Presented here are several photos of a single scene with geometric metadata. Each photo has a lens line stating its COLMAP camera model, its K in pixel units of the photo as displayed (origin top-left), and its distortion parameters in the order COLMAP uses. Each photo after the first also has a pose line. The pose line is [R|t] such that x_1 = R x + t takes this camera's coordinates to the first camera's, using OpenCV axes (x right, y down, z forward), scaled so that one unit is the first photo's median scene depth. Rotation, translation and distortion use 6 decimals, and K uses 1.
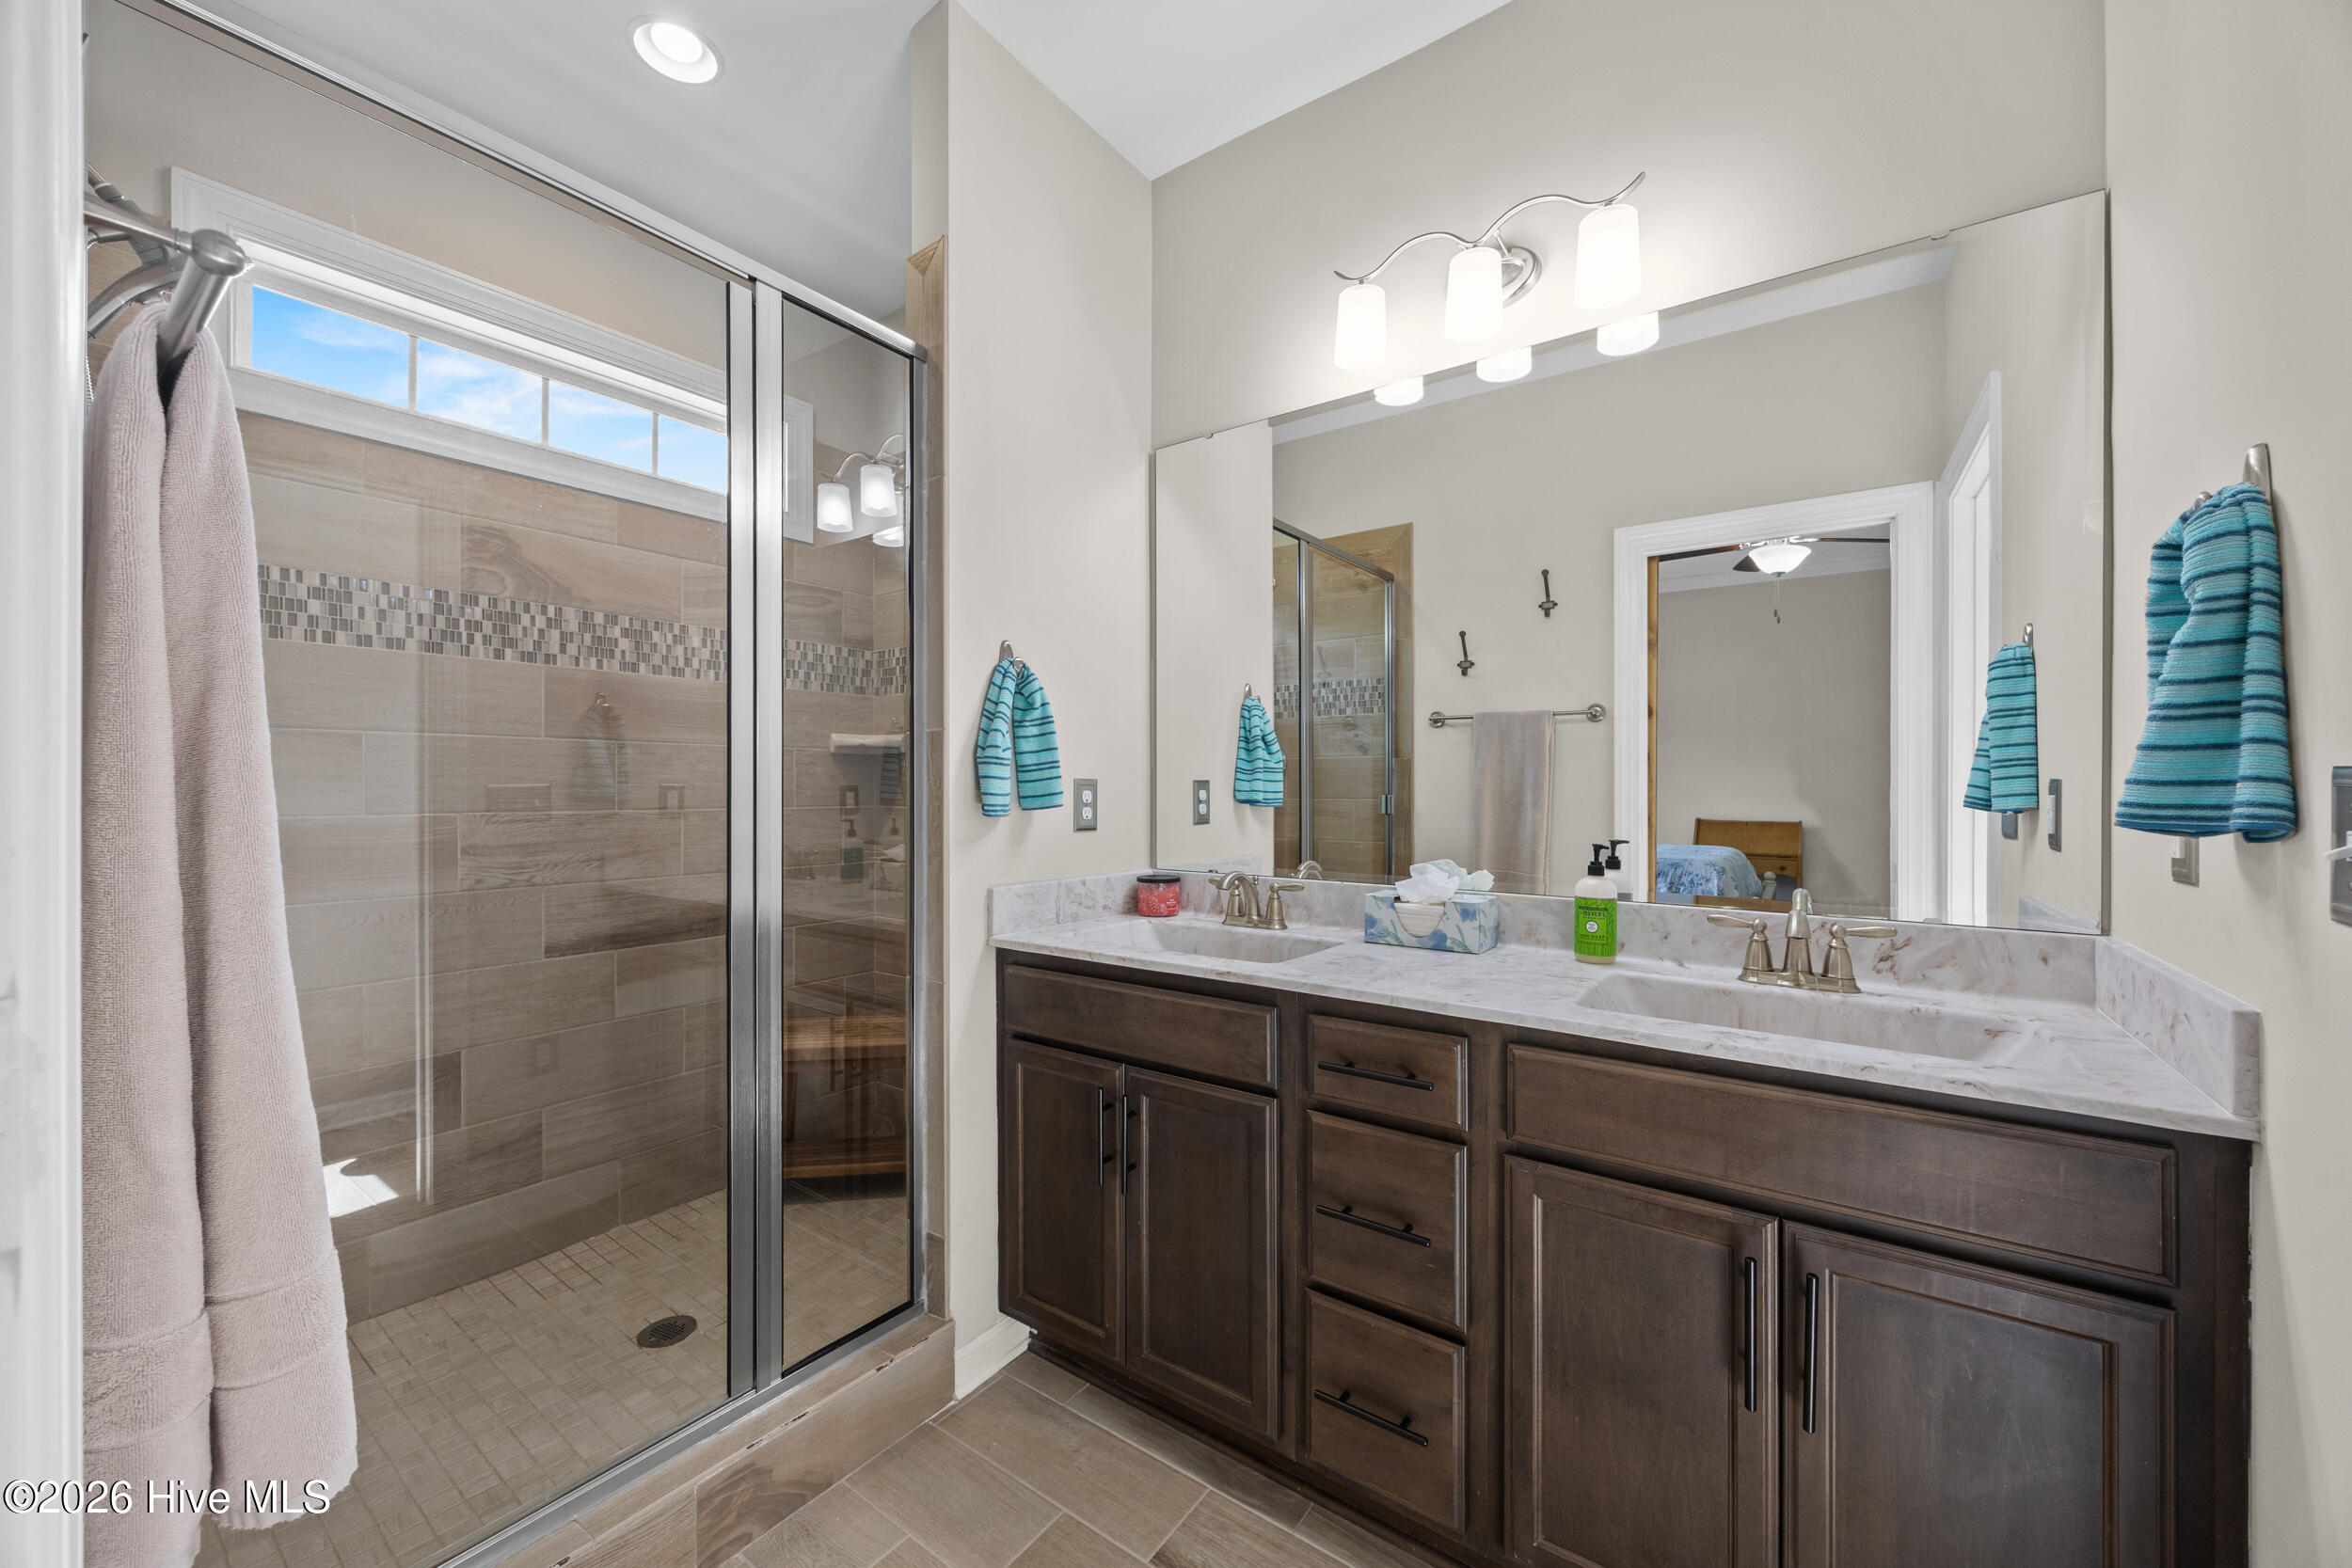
lens RADIAL K [[909.9, 0, 1161.7], [0, 909.9, 797.0], [0, 0, 1]] dist [-0.005778, -0.000076]
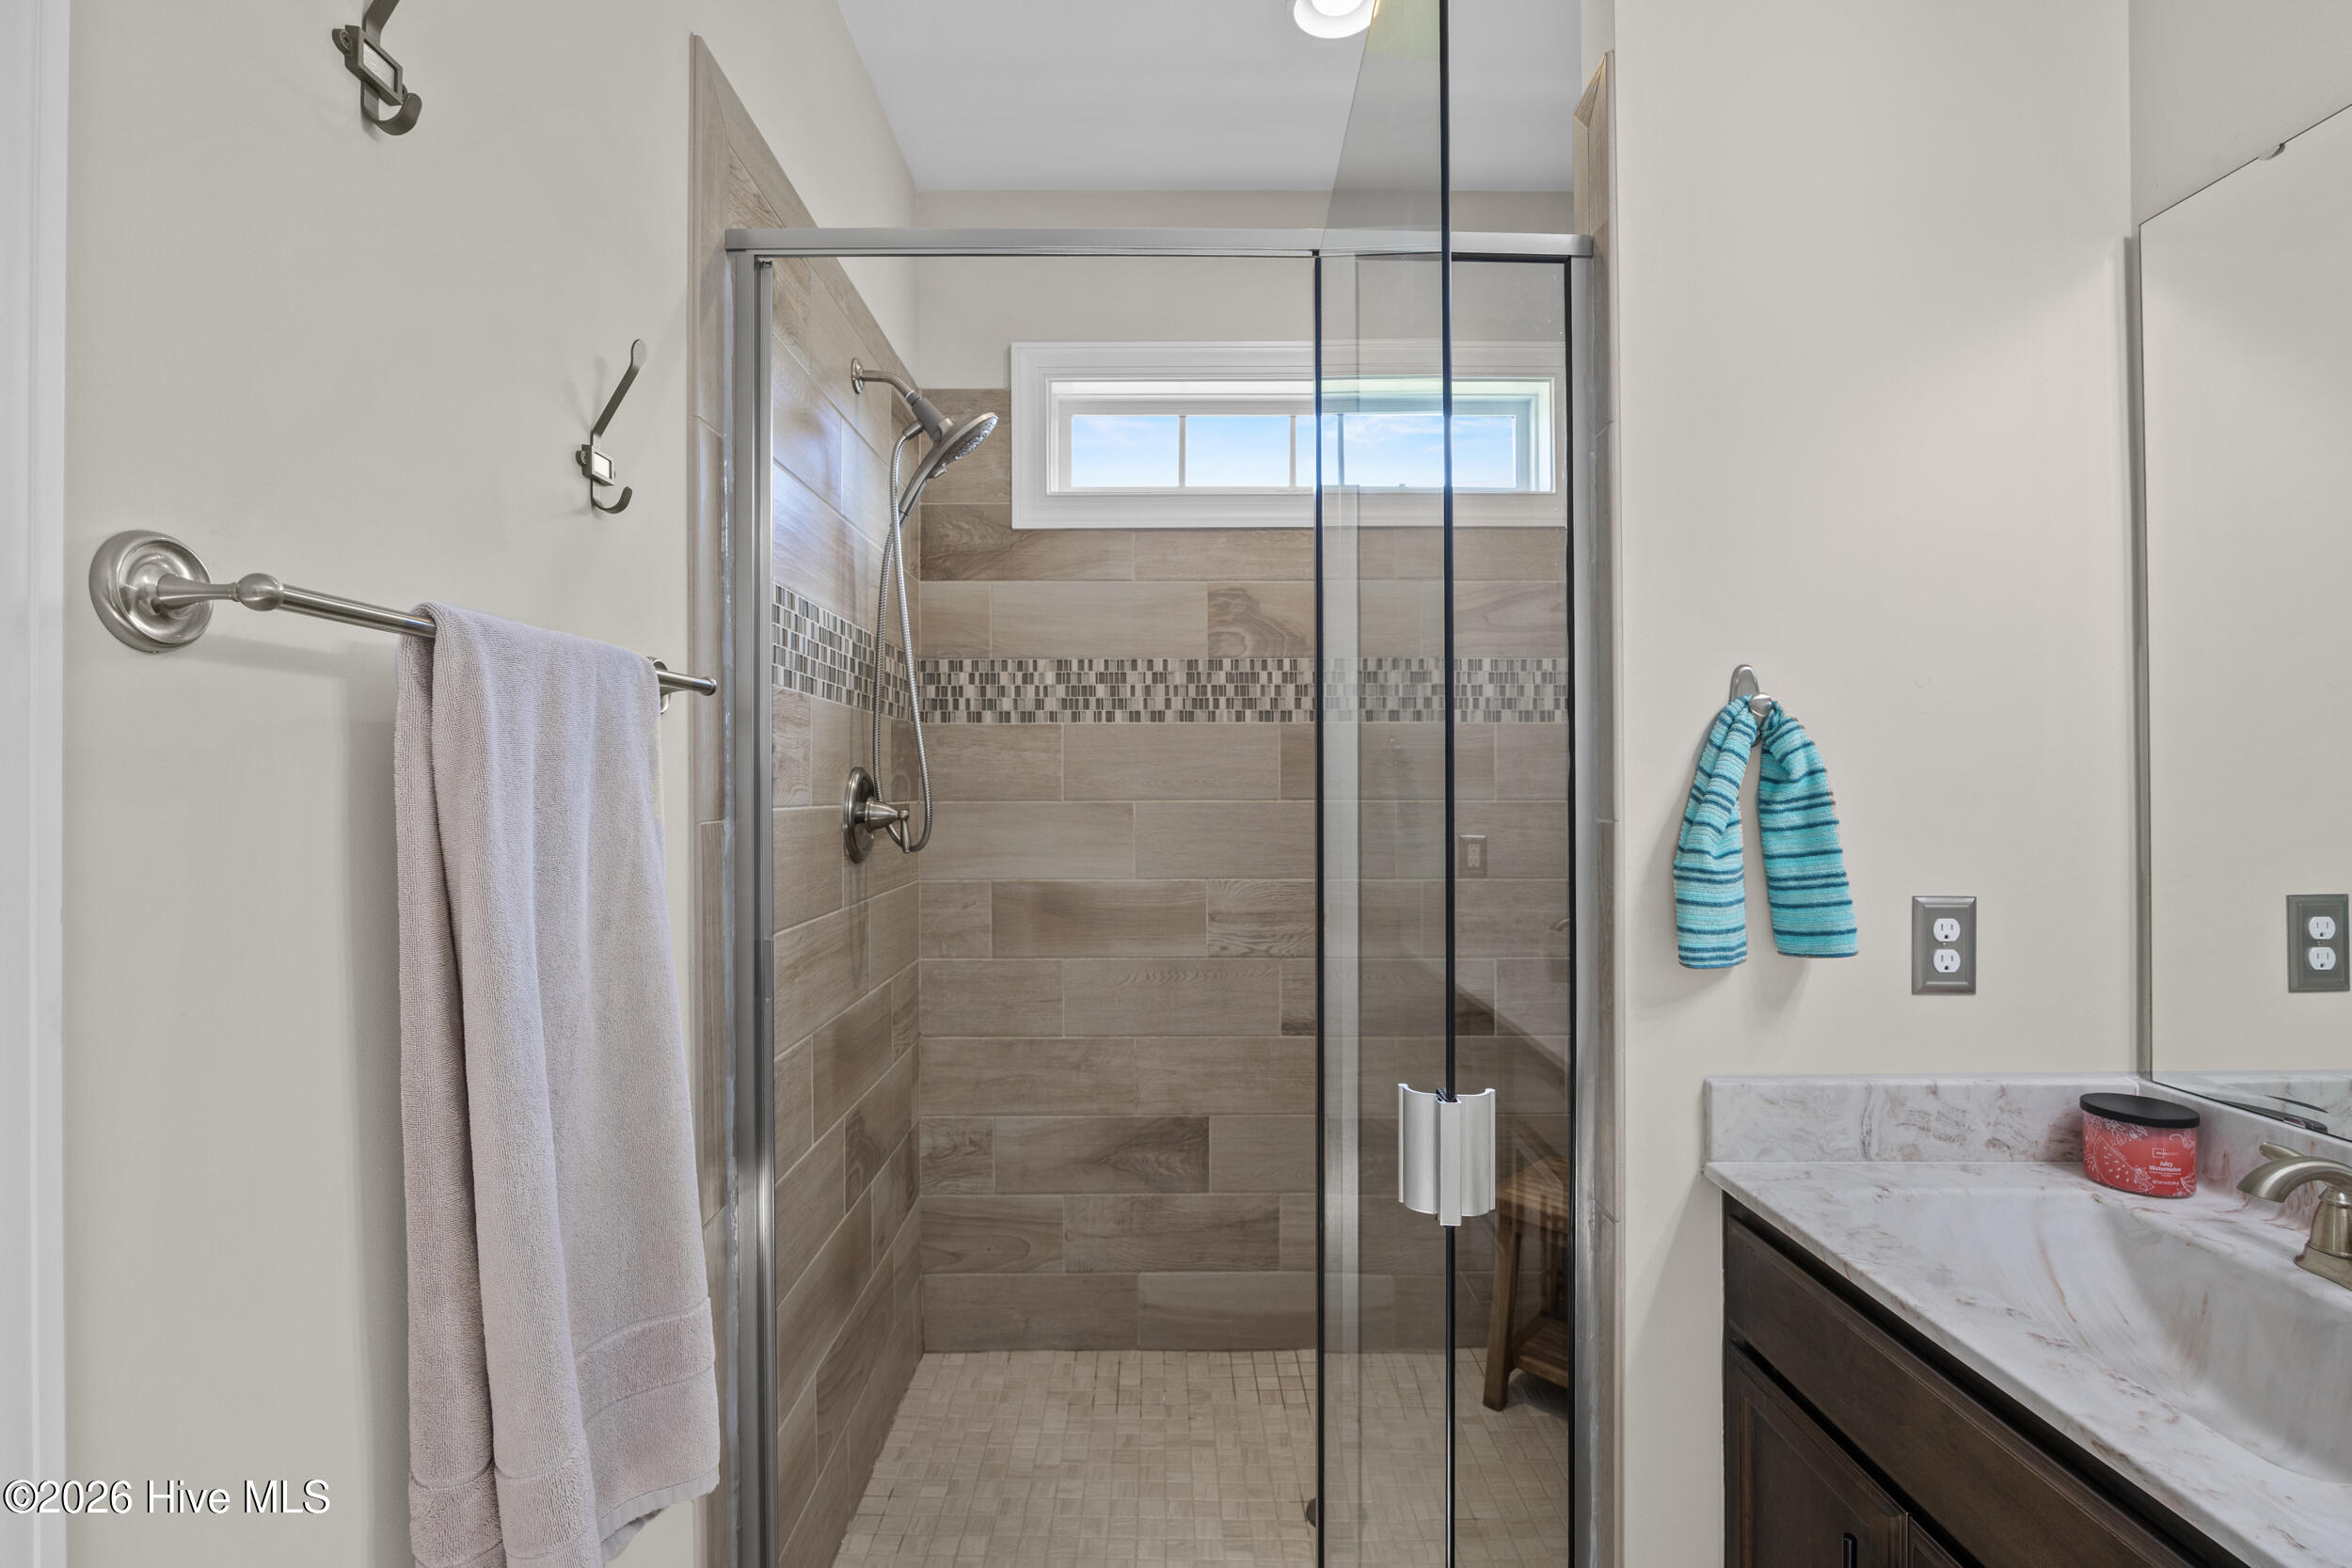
lens RADIAL K [[1066.4, 0, 1167.8], [0, 1066.4, 776.6], [0, 0, 1]] dist [-0.019570, 0.000859]
pose [[0.591286, -0.005287, -0.806444, 0.156951], [-0.002004, 0.999966, -0.008025, -0.089787], [0.806459, 0.006361, 0.591255, 0.280535]]
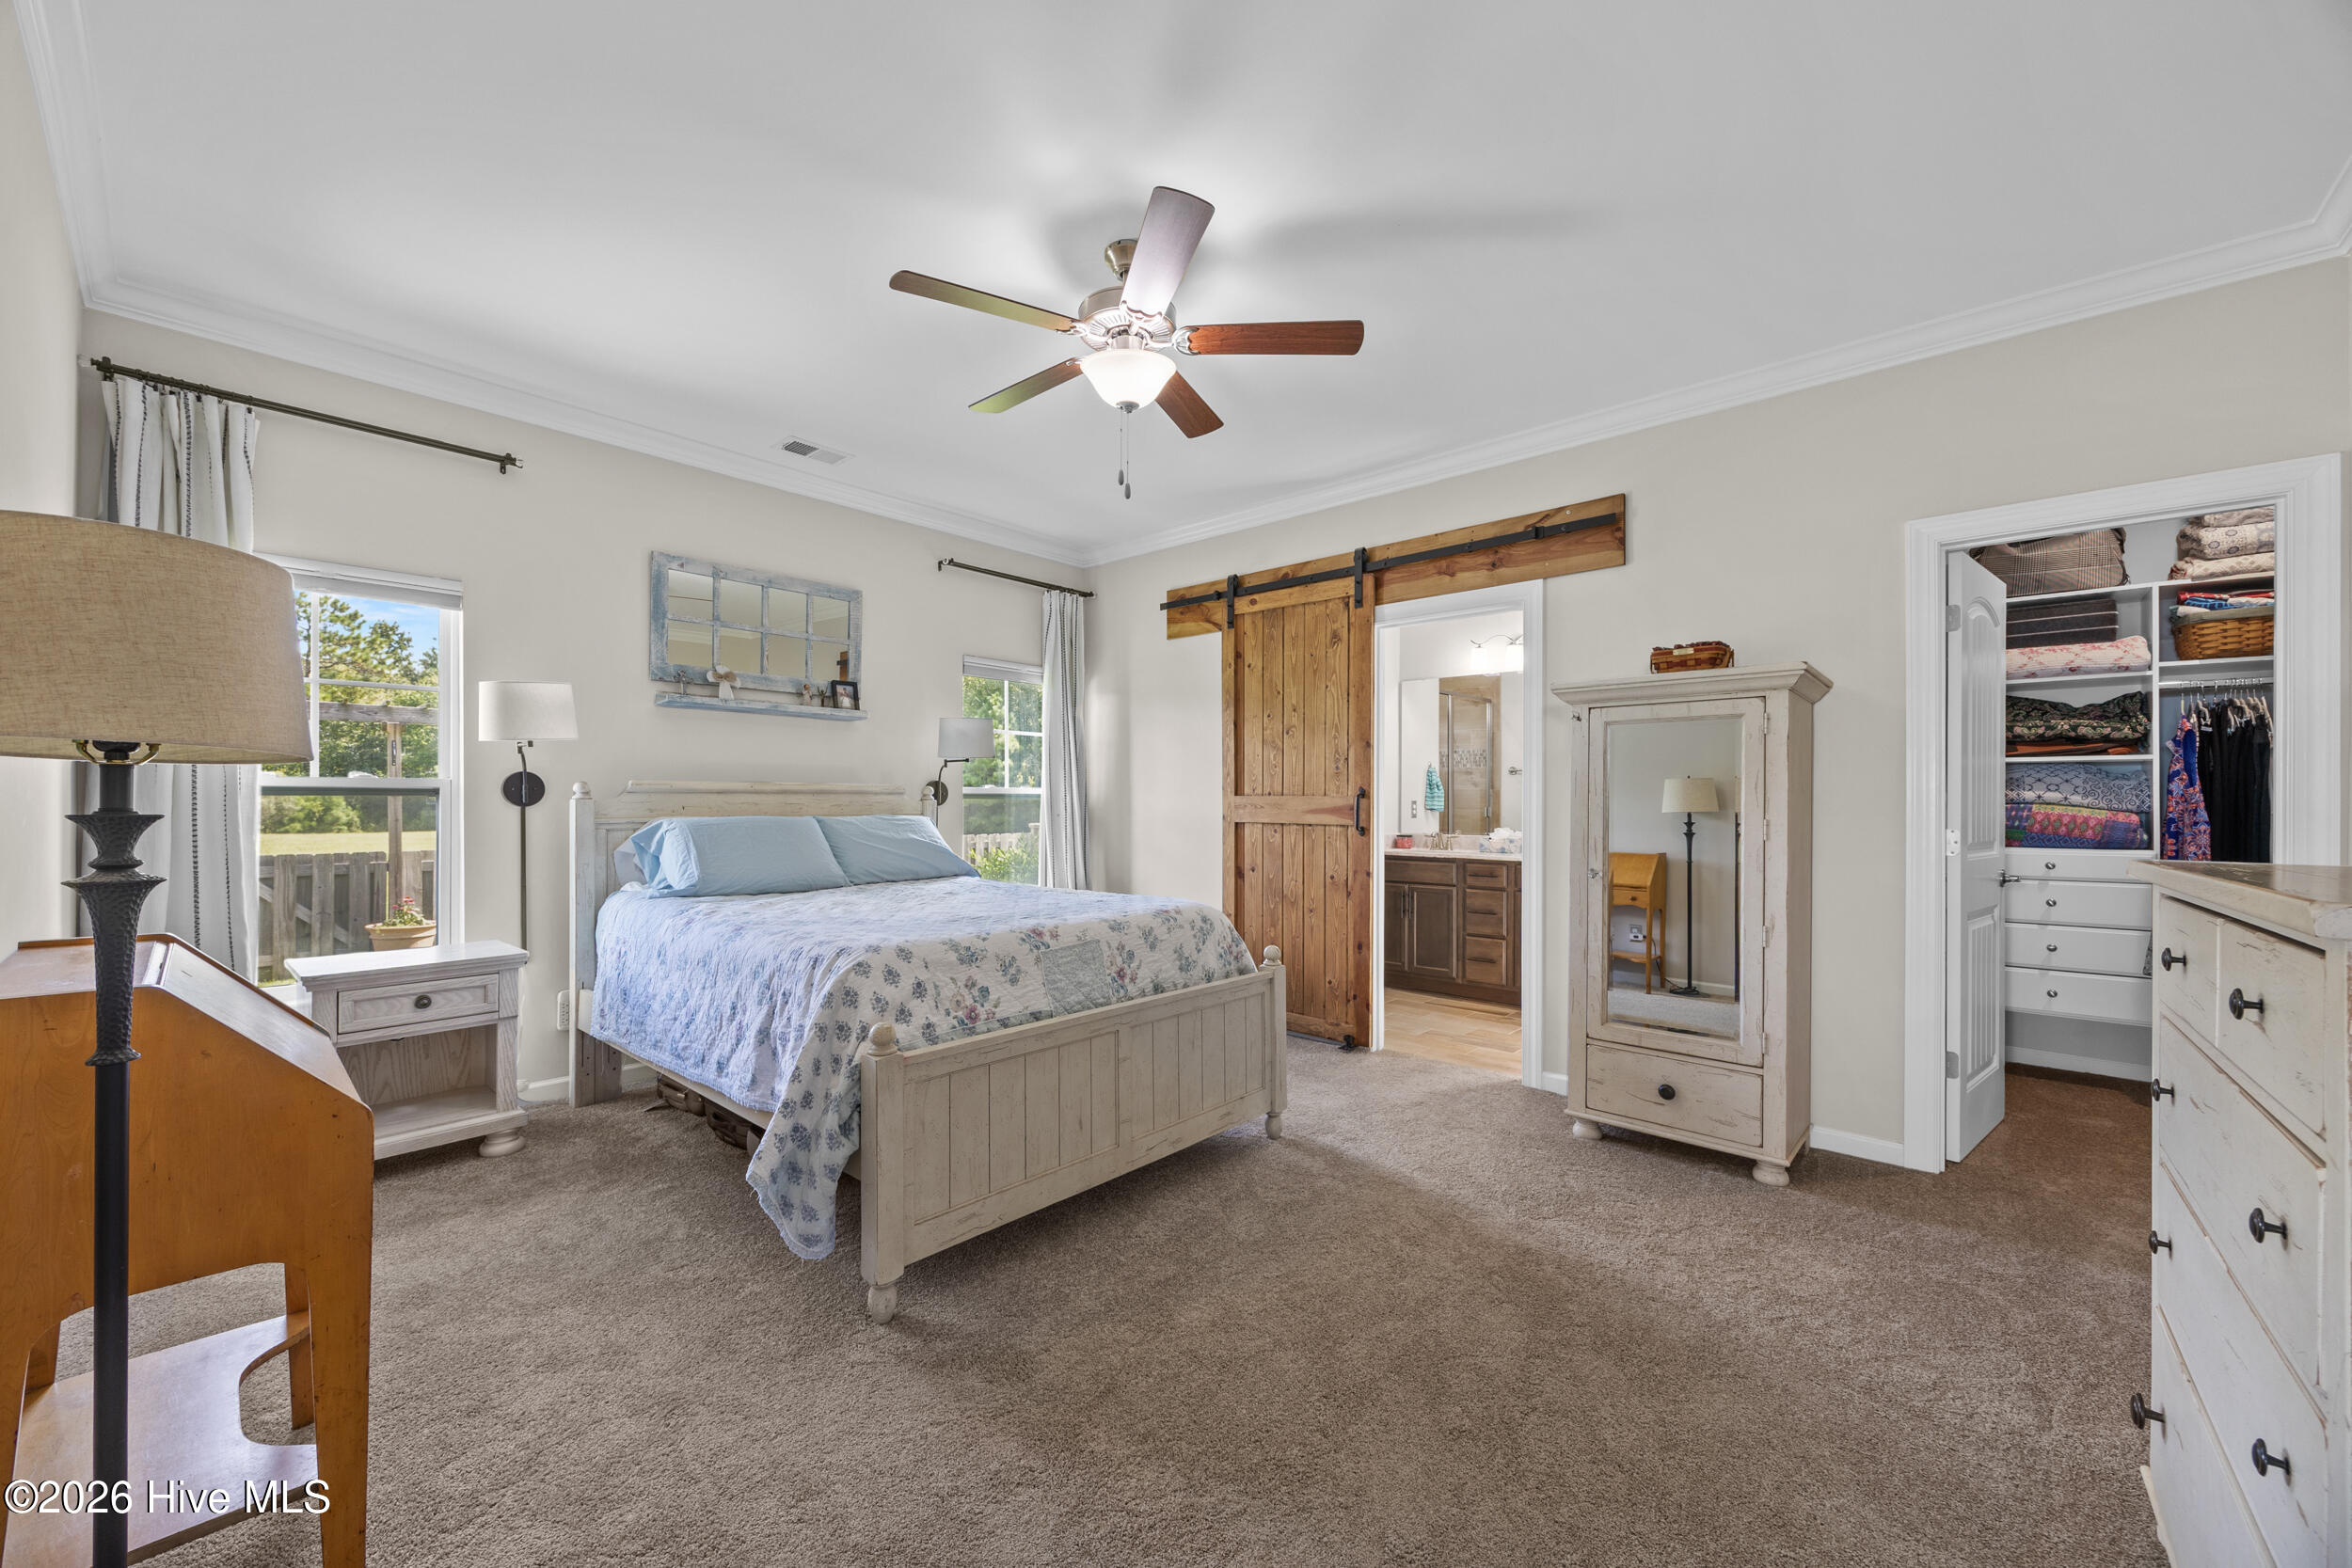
lens RADIAL K [[909.9, 0, 1161.7], [0, 909.9, 797.0], [0, 0, 1]] dist [-0.005778, -0.000076]
pose [[0.994627, 0.002519, -0.103491, -0.516622], [-0.004002, 0.999892, -0.014131, 0.012431], [0.103444, 0.014469, 0.994530, -2.131144]]
